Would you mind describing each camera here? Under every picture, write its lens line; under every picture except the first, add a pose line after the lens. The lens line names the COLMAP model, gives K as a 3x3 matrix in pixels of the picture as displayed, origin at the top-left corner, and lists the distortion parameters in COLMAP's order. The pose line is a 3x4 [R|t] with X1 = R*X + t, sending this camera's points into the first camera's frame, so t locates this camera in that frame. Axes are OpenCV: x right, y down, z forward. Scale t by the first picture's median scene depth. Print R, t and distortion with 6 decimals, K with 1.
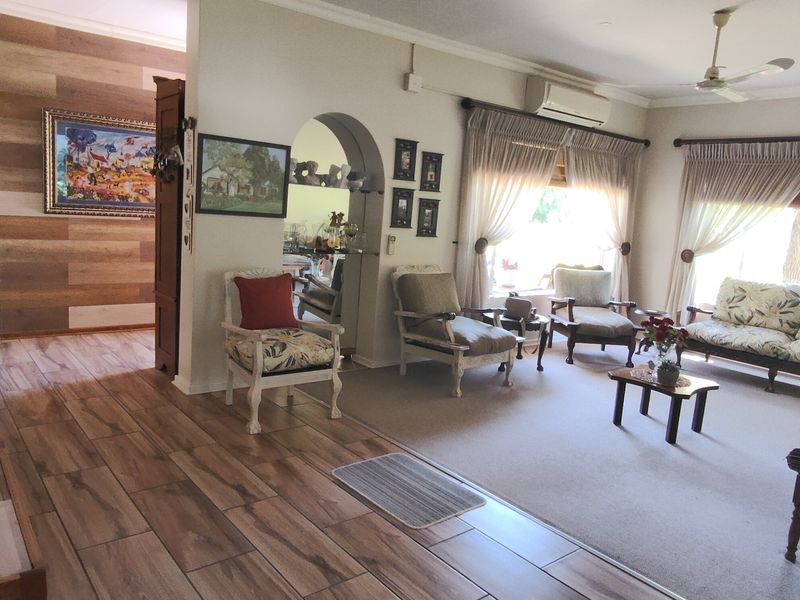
lens RADIAL K [[614.1, 0, 400.5], [0, 614.1, 267.8], [0, 0, 1]] dist [0.000564, 0.000443]
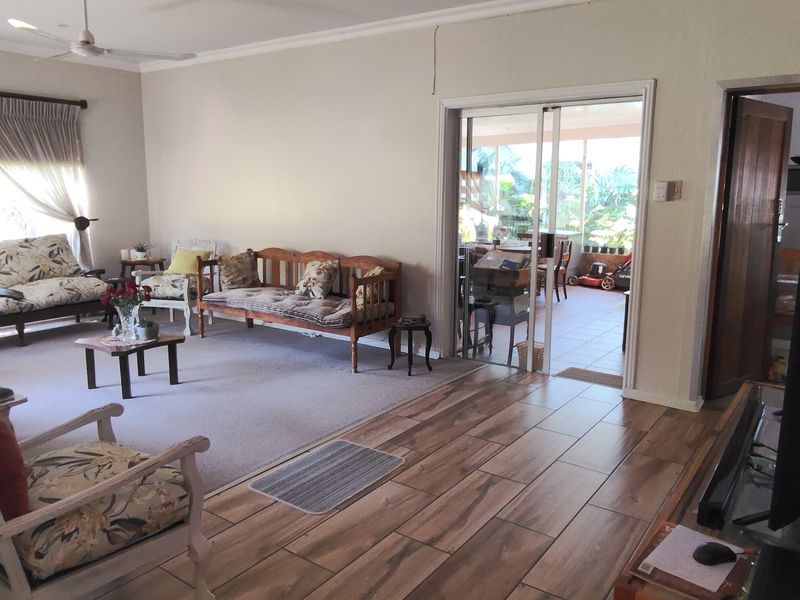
lens RADIAL K [[615.2, 0, 405.7], [0, 615.2, 287.3], [0, 0, 1]] dist [-0.005841, -0.005587]
pose [[-0.267580, -0.225502, 0.936776, -0.947275], [0.072760, 0.964723, 0.253013, -0.196717], [-0.960785, 0.135861, -0.241733, 1.132967]]
